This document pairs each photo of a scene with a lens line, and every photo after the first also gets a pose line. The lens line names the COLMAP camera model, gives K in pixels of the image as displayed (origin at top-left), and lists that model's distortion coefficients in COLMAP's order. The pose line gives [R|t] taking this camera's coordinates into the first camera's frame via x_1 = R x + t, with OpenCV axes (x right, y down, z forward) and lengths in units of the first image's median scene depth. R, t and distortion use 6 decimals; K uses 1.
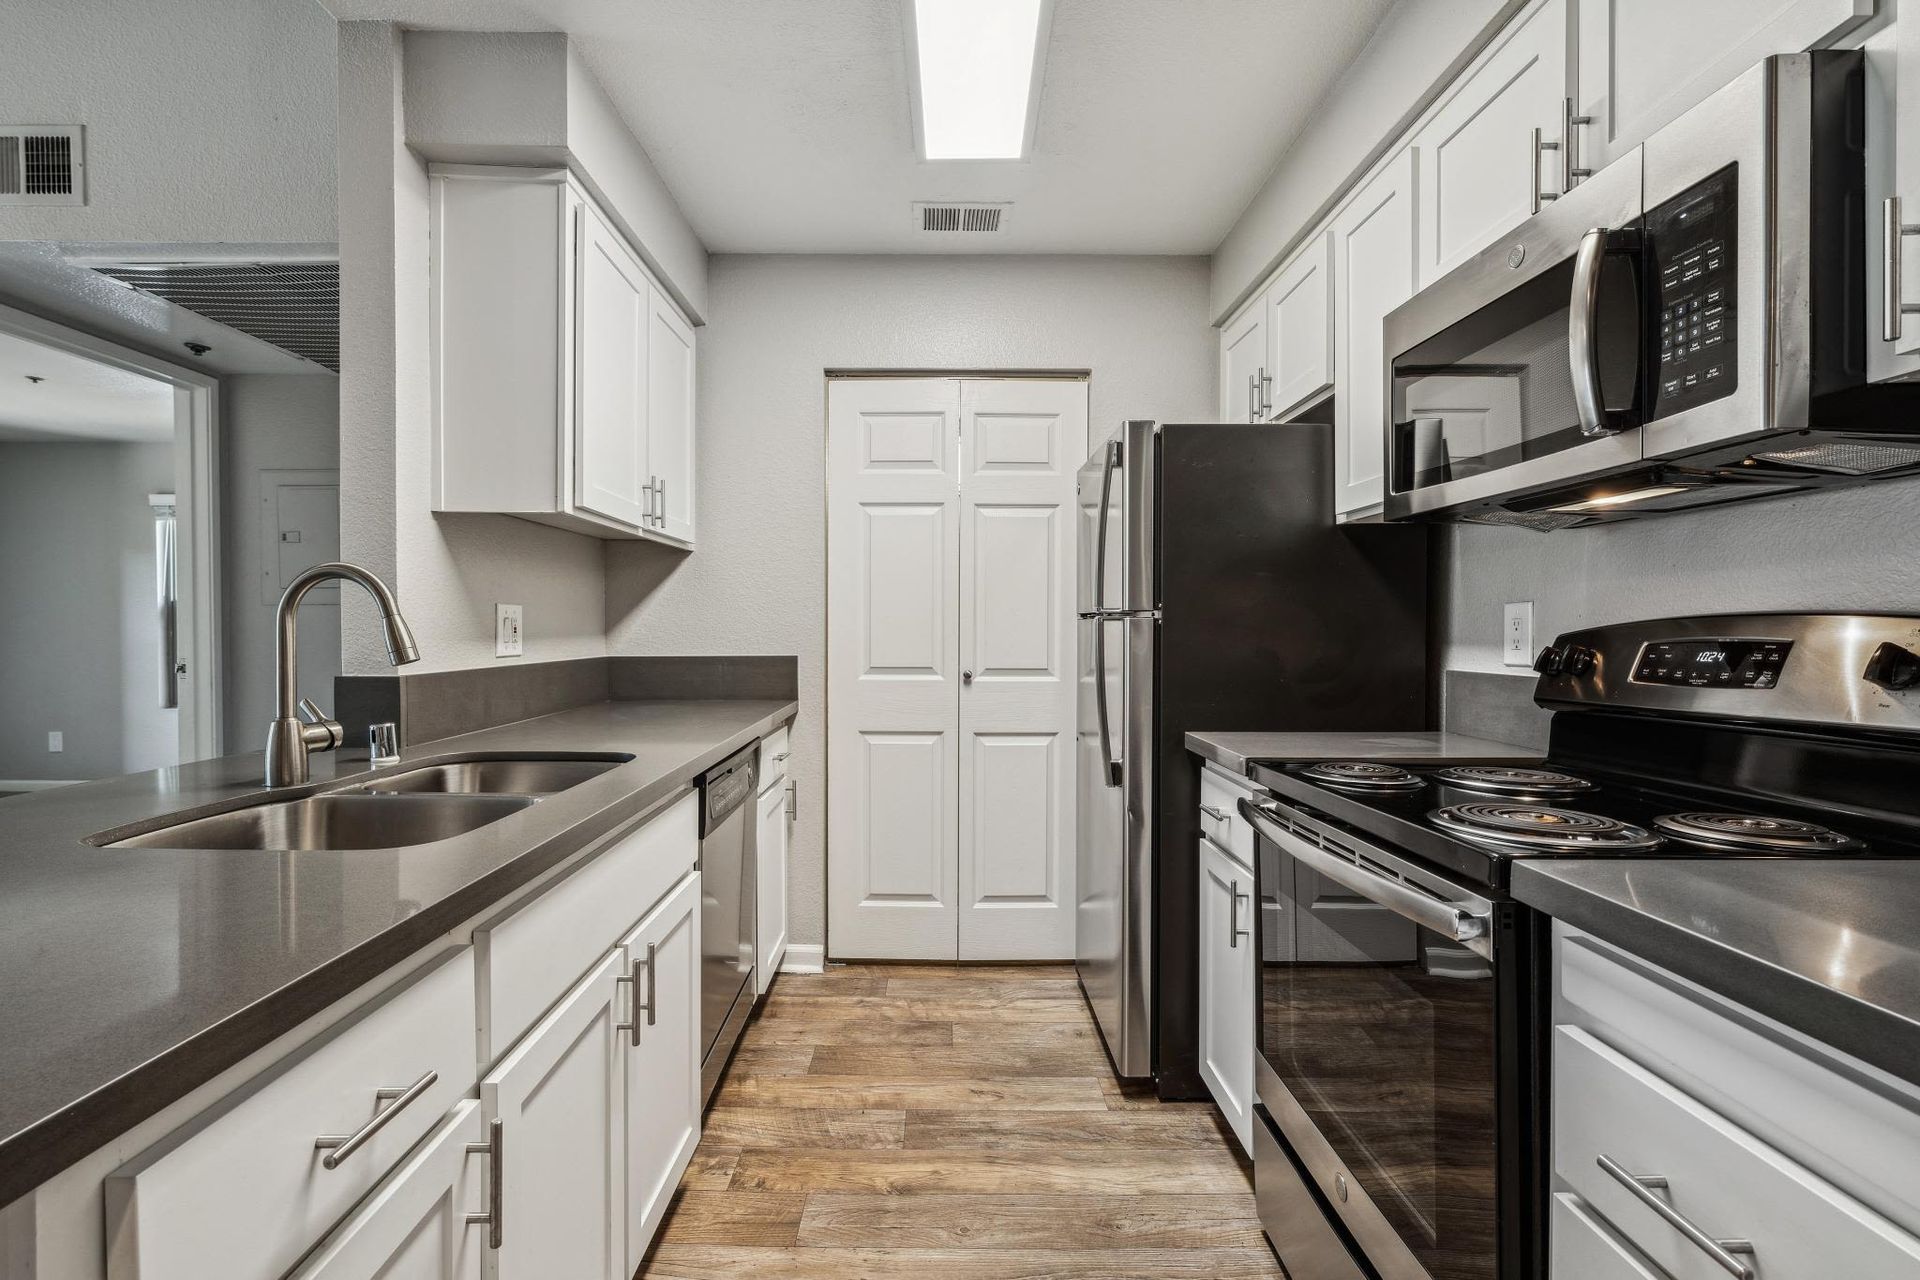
lens RADIAL K [[834.8, 0, 929.1], [0, 834.8, 637.4], [0, 0, 1]] dist [0.003352, -0.000680]
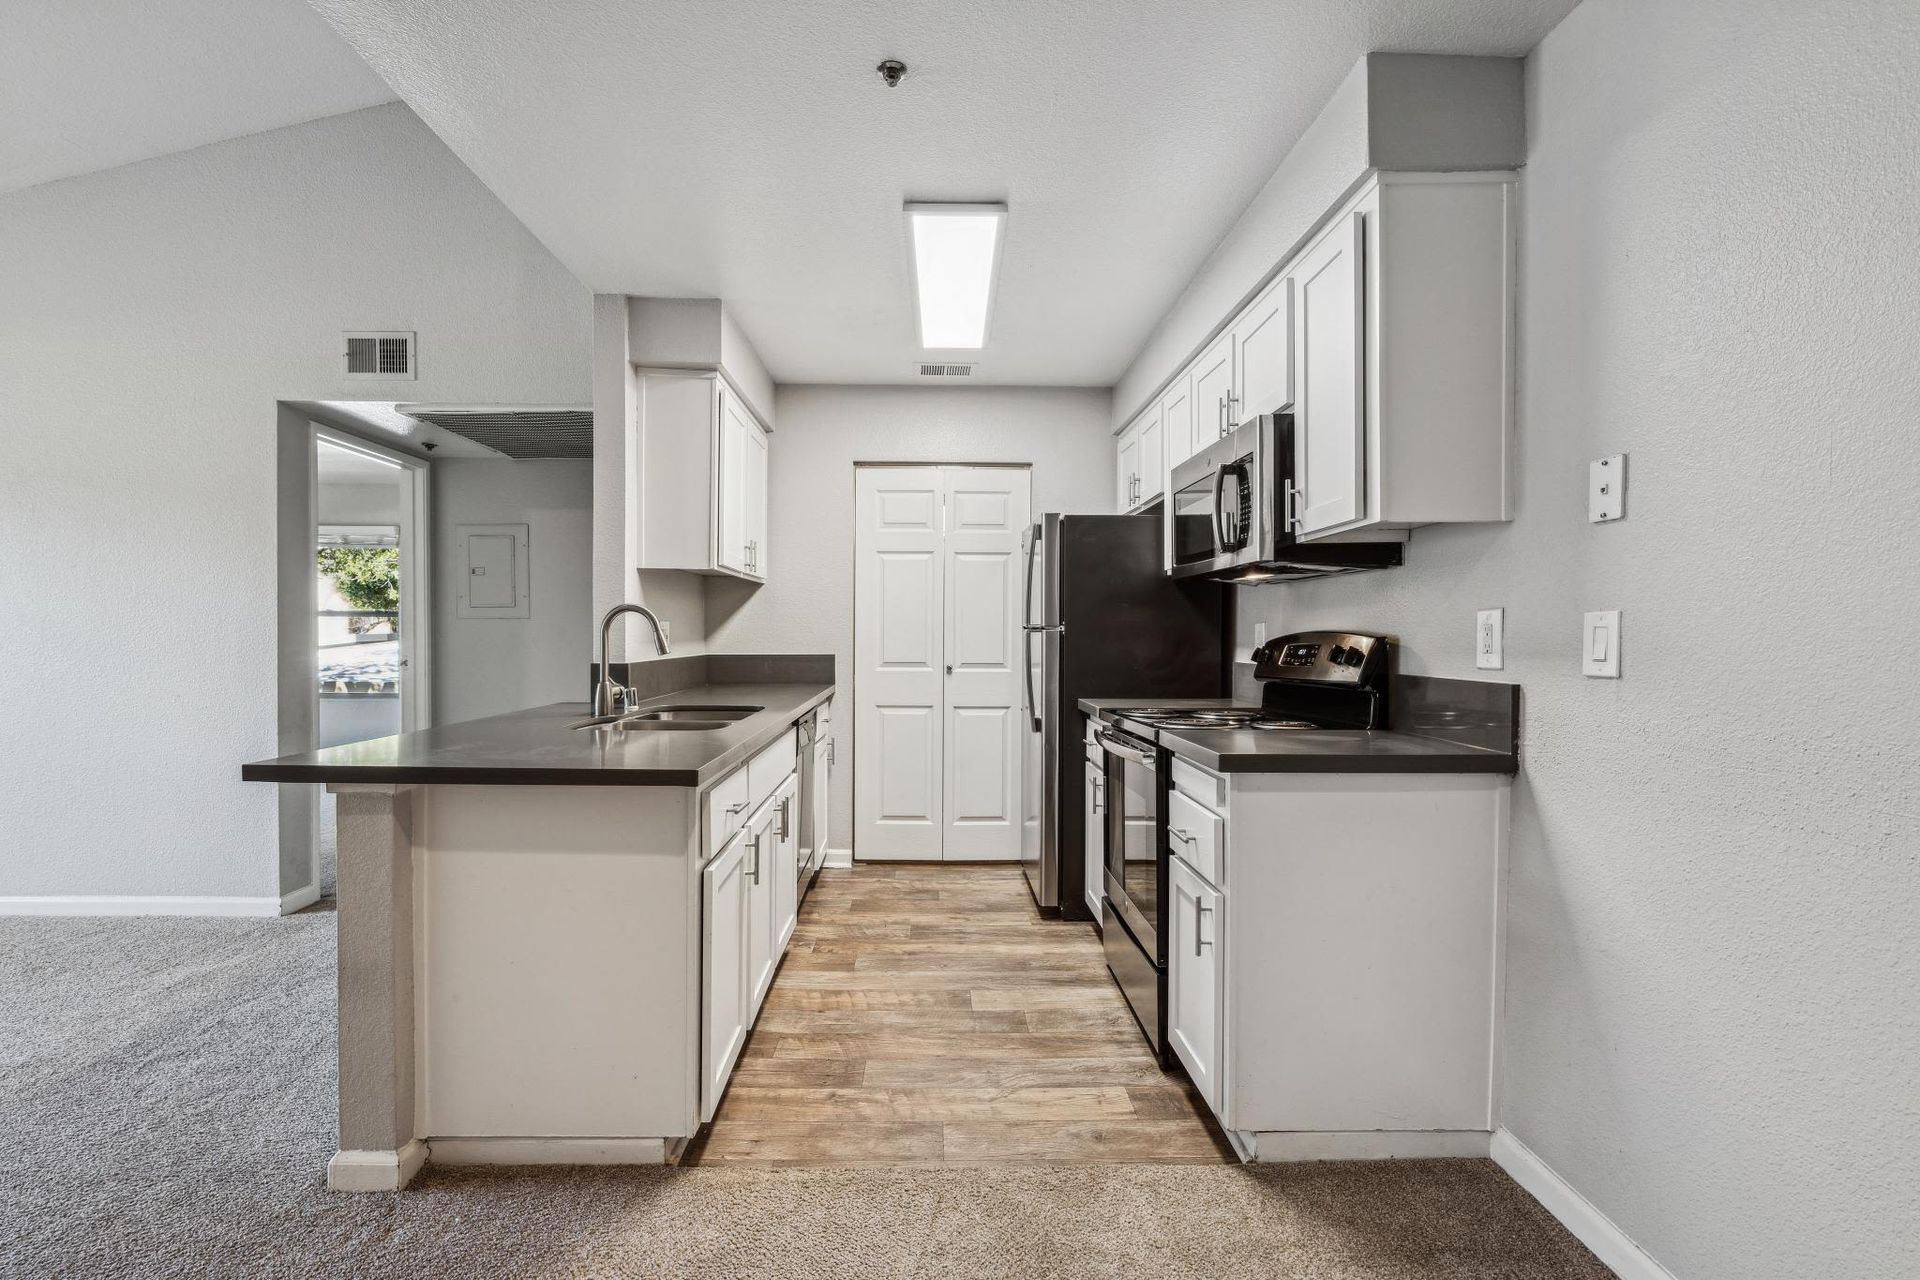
lens RADIAL K [[822.8, 0, 920.9], [0, 822.8, 652.1], [0, 0, 1]] dist [0.007632, -0.000129]
pose [[0.999979, 0.001710, 0.006311, -0.019116], [-0.001785, 0.999928, 0.011871, 0.000467], [-0.006290, -0.011882, 0.999910, -0.647139]]
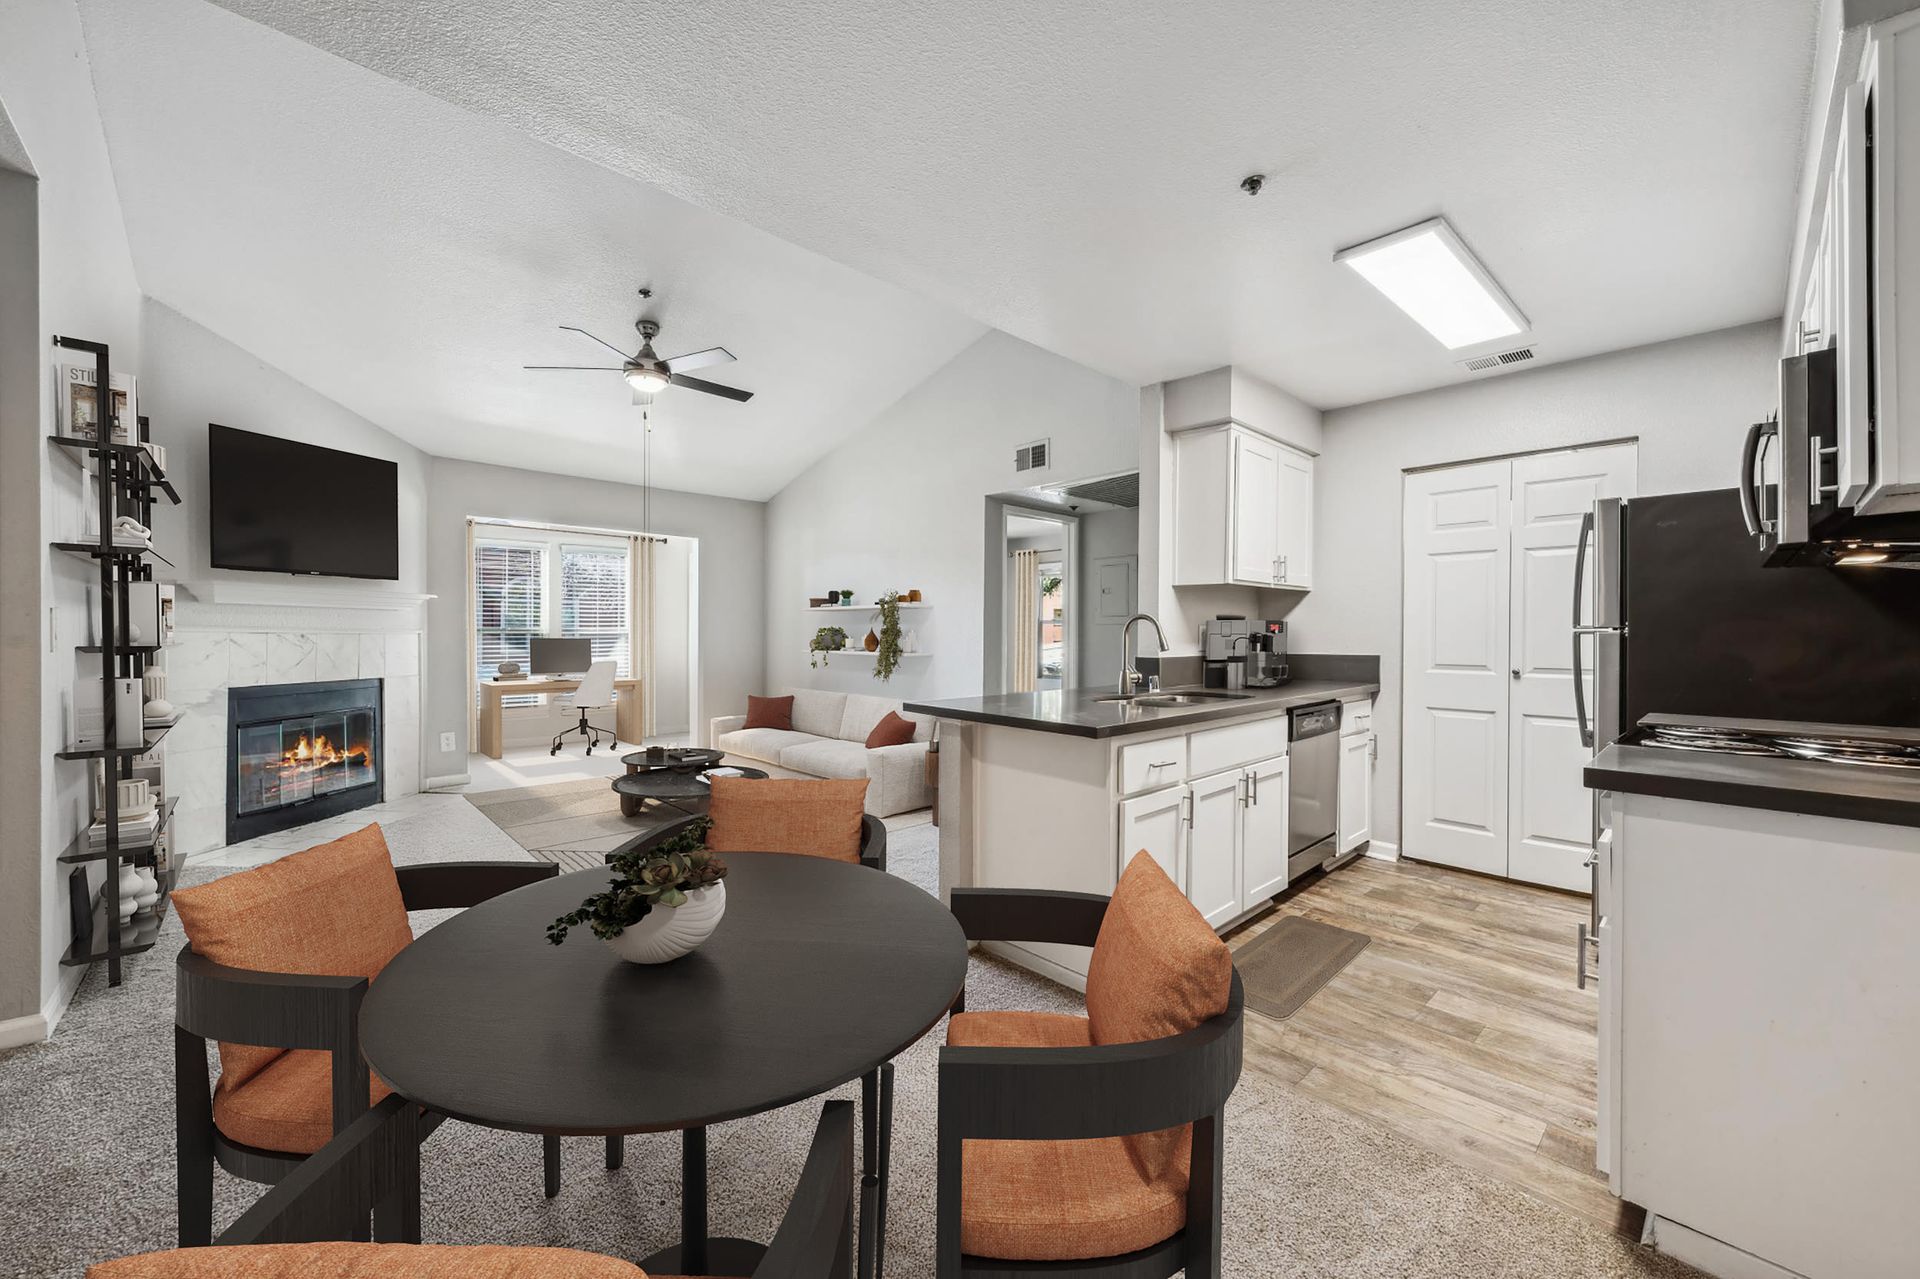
lens RADIAL K [[721.5, 0, 954.8], [0, 721.5, 643.9], [0, 0, 1]] dist [0.000832, -0.000064]
pose [[0.684871, 0.011739, -0.728569, 0.391030], [-0.010488, 0.999925, 0.006252, 0.000887], [0.728589, 0.003359, 0.684943, -0.702156]]
